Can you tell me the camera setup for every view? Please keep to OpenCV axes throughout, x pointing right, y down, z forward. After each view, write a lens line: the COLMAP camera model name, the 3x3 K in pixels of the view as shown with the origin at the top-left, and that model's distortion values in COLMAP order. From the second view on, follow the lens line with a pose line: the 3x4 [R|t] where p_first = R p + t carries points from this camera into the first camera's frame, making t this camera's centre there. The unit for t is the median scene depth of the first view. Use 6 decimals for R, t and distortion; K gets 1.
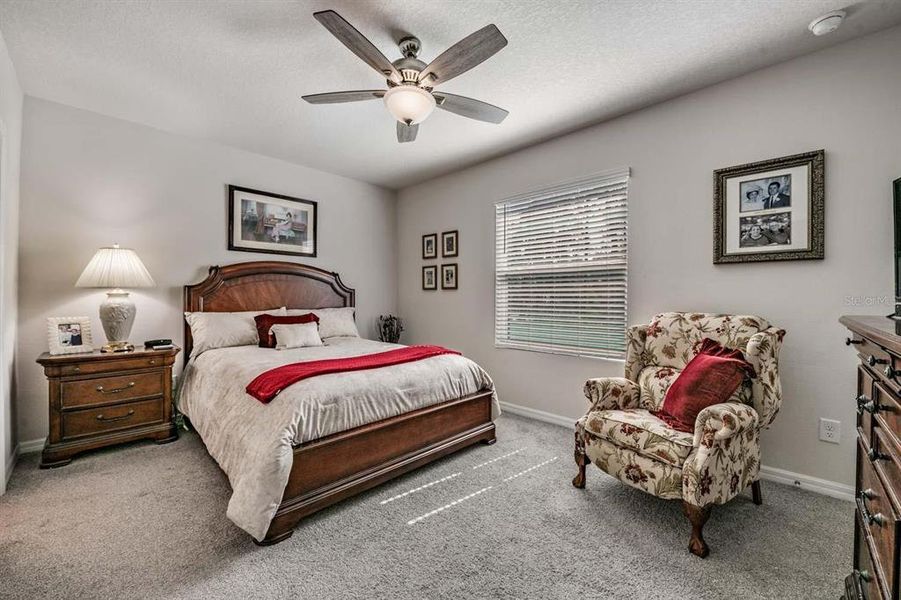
lens RADIAL K [[357.6, 0, 453.5], [0, 357.6, 297.9], [0, 0, 1]] dist [-0.010831, -0.001674]
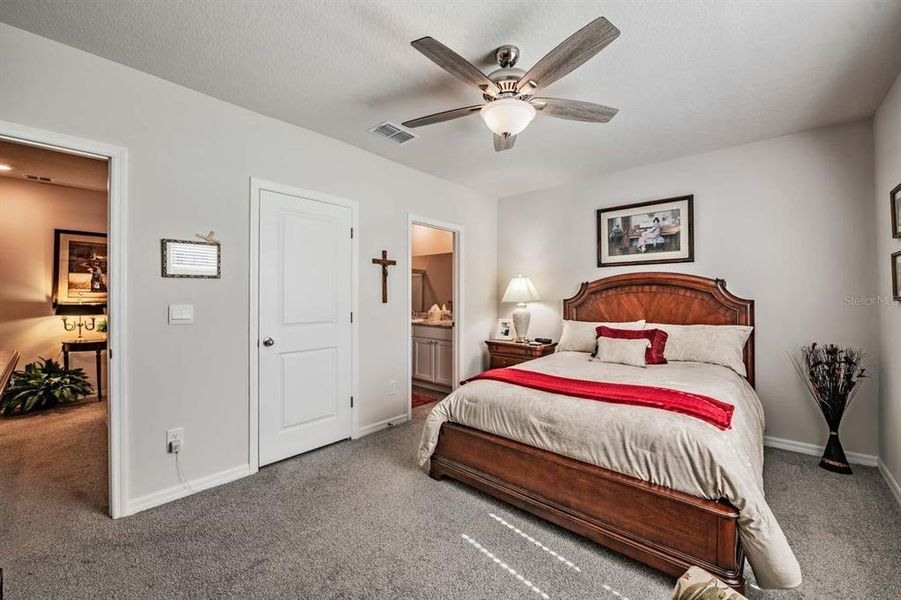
lens RADIAL K [[357.6, 0, 453.7], [0, 357.6, 298.6], [0, 0, 1]] dist [-0.010831, -0.001674]
pose [[0.039374, -0.002801, -0.999221, 0.502987], [-0.002222, 0.999993, -0.002891, -0.031226], [0.999222, 0.002334, 0.039367, 0.510585]]
